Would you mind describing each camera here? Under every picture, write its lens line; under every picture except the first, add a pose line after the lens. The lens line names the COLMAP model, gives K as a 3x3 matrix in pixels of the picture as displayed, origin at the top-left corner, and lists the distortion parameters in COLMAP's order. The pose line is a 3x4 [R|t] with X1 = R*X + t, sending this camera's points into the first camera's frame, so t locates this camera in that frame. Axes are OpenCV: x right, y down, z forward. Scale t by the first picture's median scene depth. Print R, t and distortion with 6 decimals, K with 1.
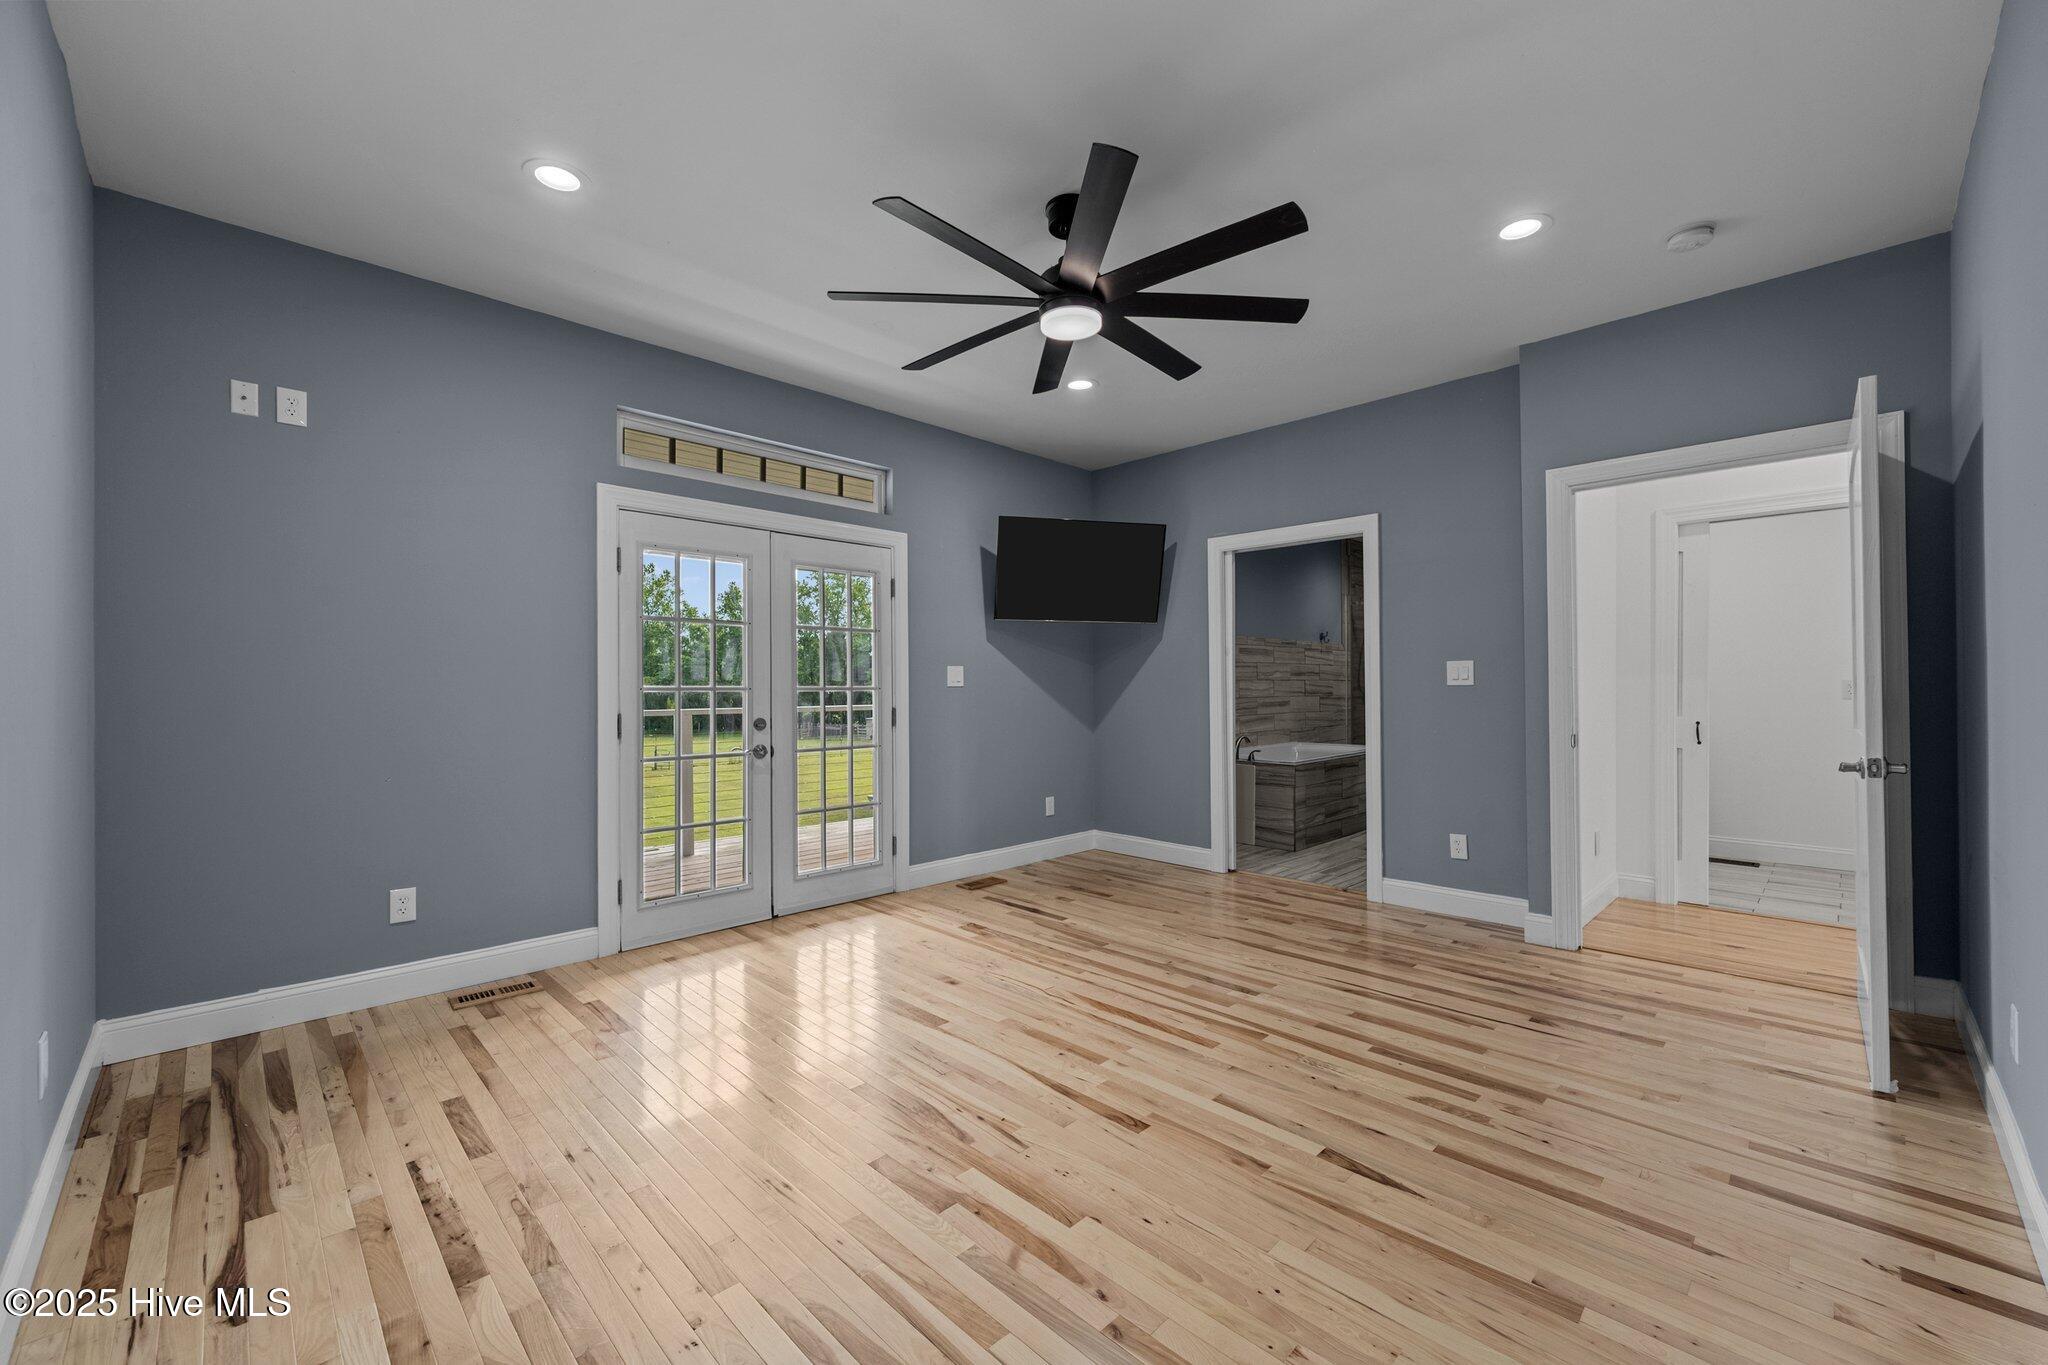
lens RADIAL K [[813.3, 0, 1035.9], [0, 813.3, 689.3], [0, 0, 1]] dist [0.000495, 0.000027]
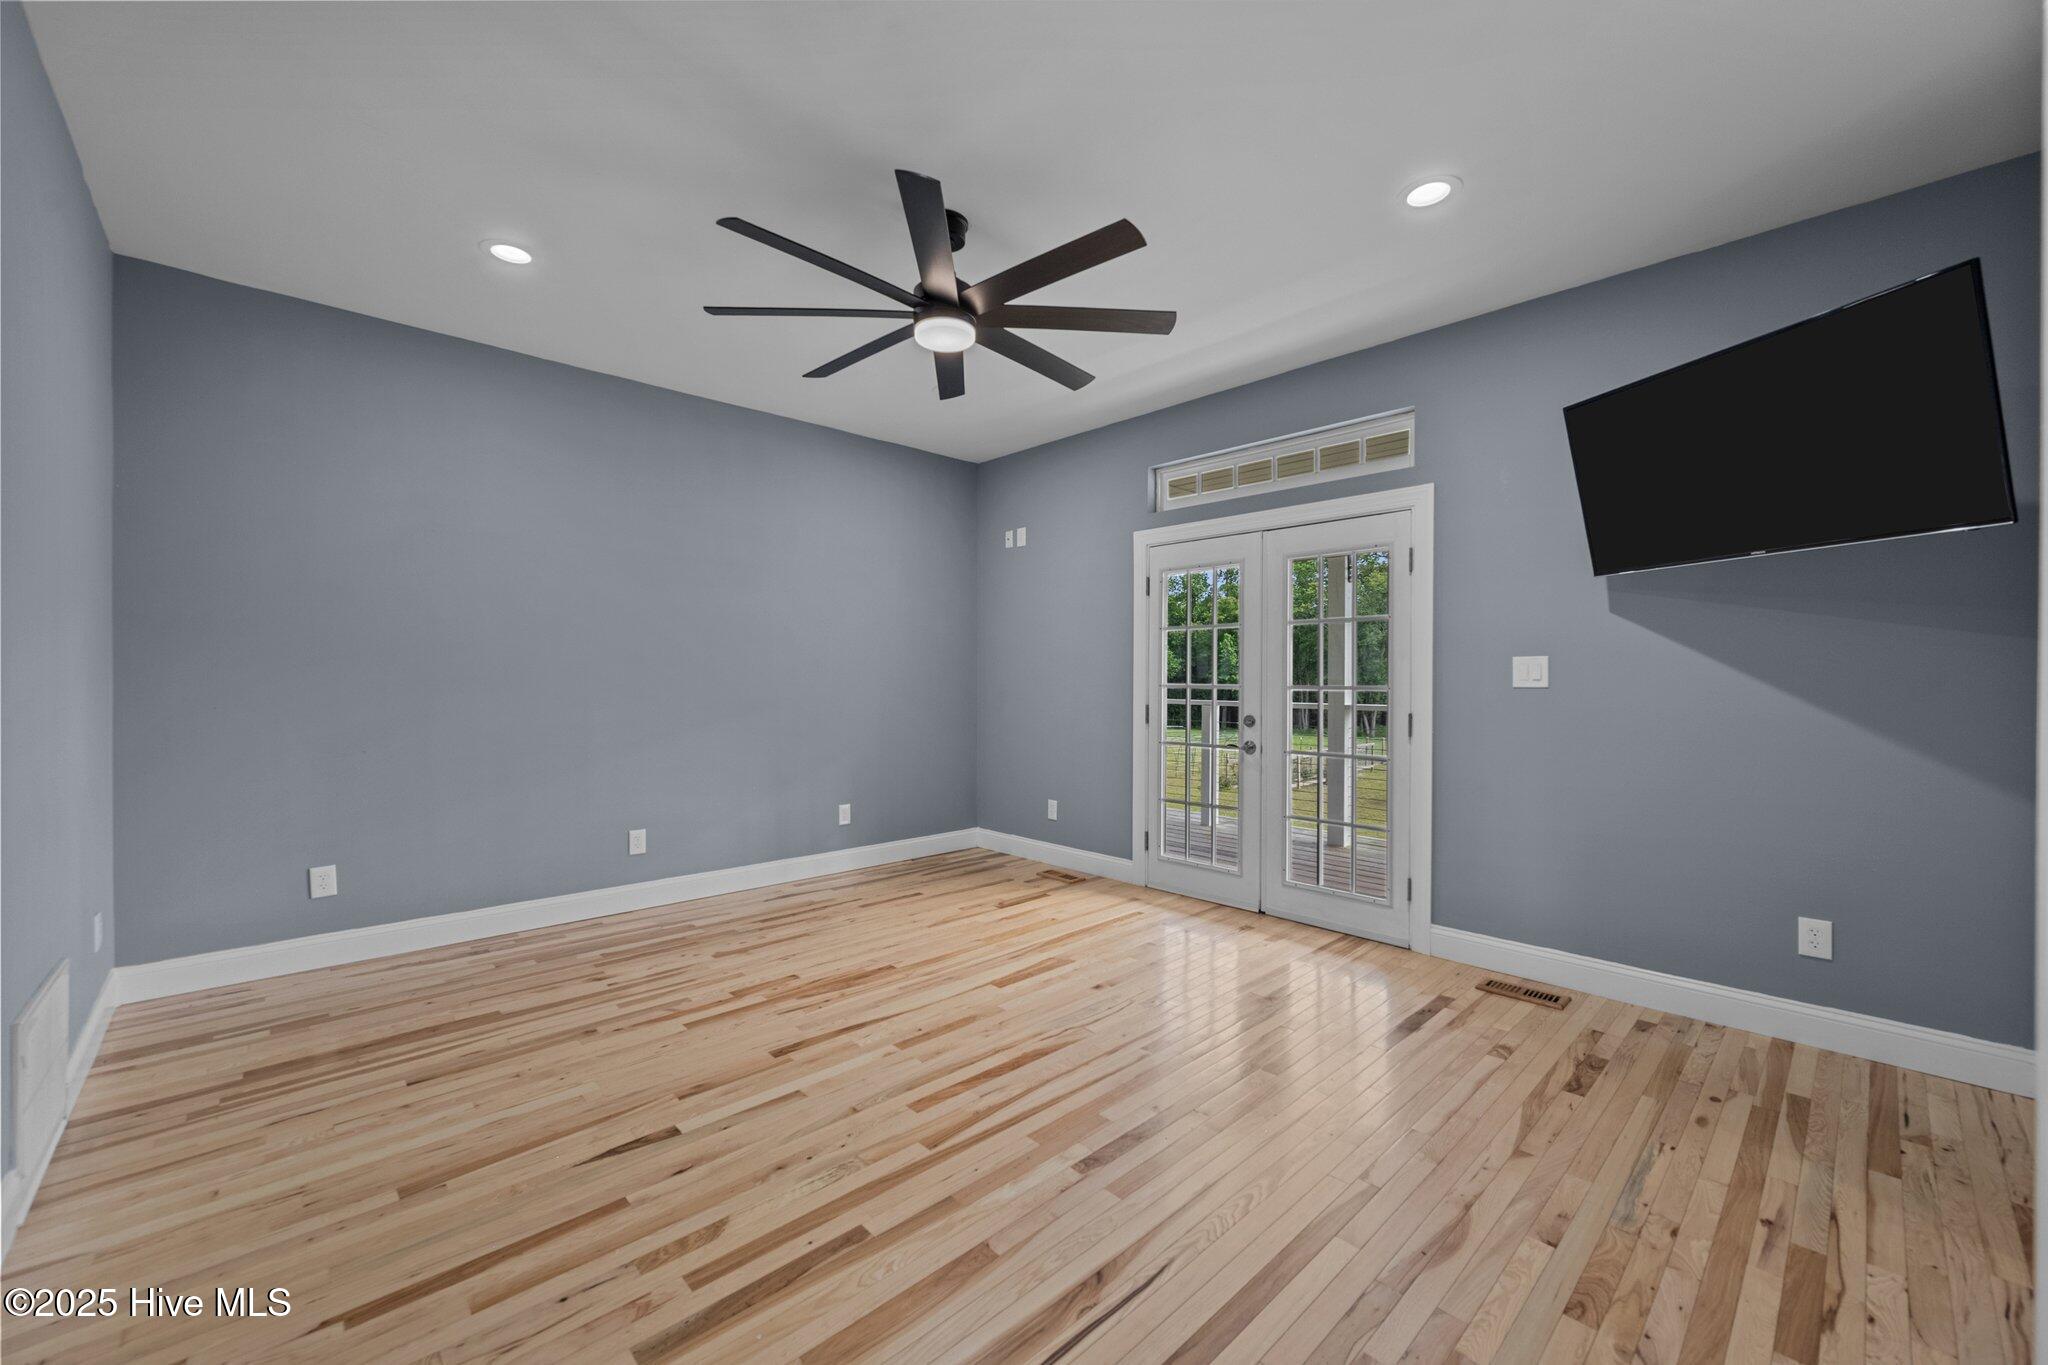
lens RADIAL K [[813.3, 0, 1022.6], [0, 813.3, 674.2], [0, 0, 1]] dist [0.000495, 0.000027]
pose [[-0.037919, 0.001089, -0.999280, 0.919684], [-0.000633, 0.999999, 0.001113, -0.021987], [0.999281, 0.000675, -0.037919, 0.977501]]
